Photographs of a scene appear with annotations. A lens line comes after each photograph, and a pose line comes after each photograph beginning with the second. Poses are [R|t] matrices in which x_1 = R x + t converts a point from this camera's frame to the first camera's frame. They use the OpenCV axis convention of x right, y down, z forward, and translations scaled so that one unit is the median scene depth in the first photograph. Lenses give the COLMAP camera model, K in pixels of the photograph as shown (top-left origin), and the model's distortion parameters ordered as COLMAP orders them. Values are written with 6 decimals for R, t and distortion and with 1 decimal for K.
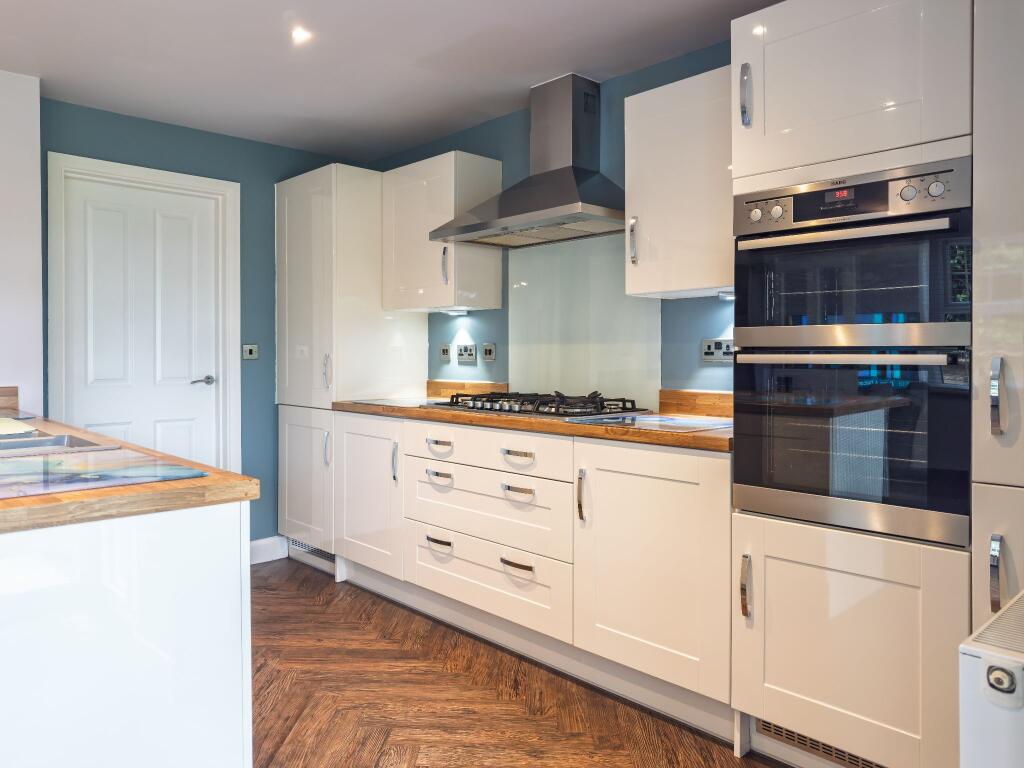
lens RADIAL K [[733.0, 0, 508.1], [0, 733.0, 361.8], [0, 0, 1]] dist [0.043461, -0.089715]
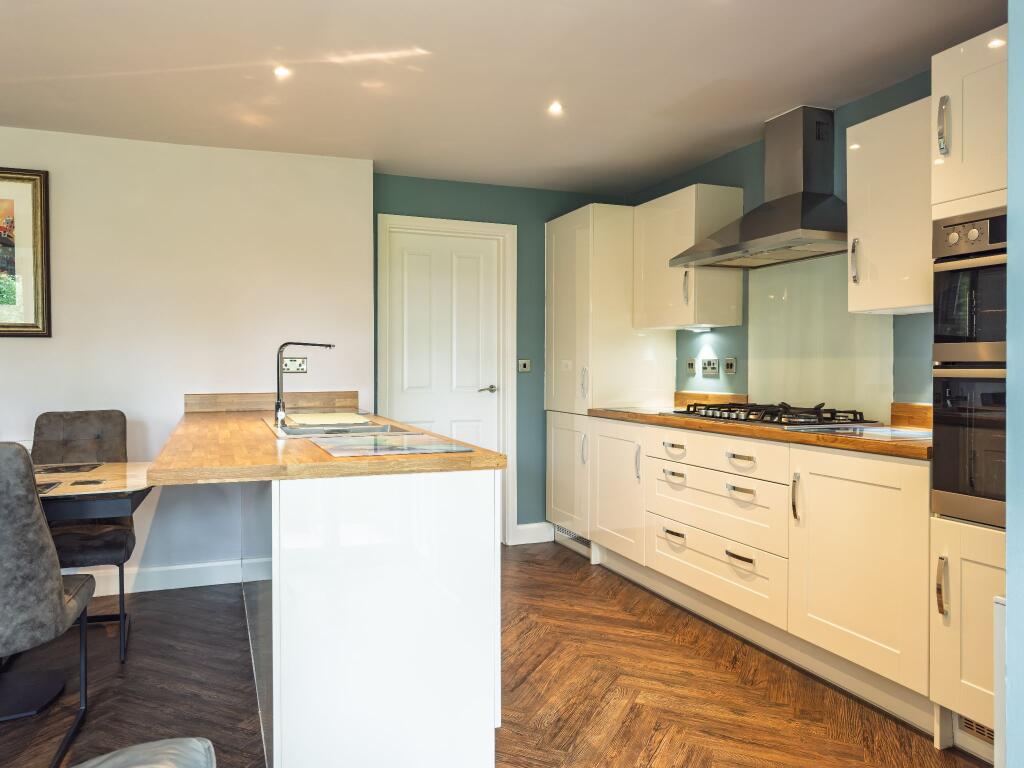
lens RADIAL K [[730.9, 0, 512.0], [0, 730.9, 363.8], [0, 0, 1]] dist [-0.010943, 0.003058]
pose [[0.929996, -0.000104, -0.367569, 0.092806], [-0.005371, 0.999889, -0.013872, 0.000655], [0.367529, 0.014875, 0.929893, -0.151766]]
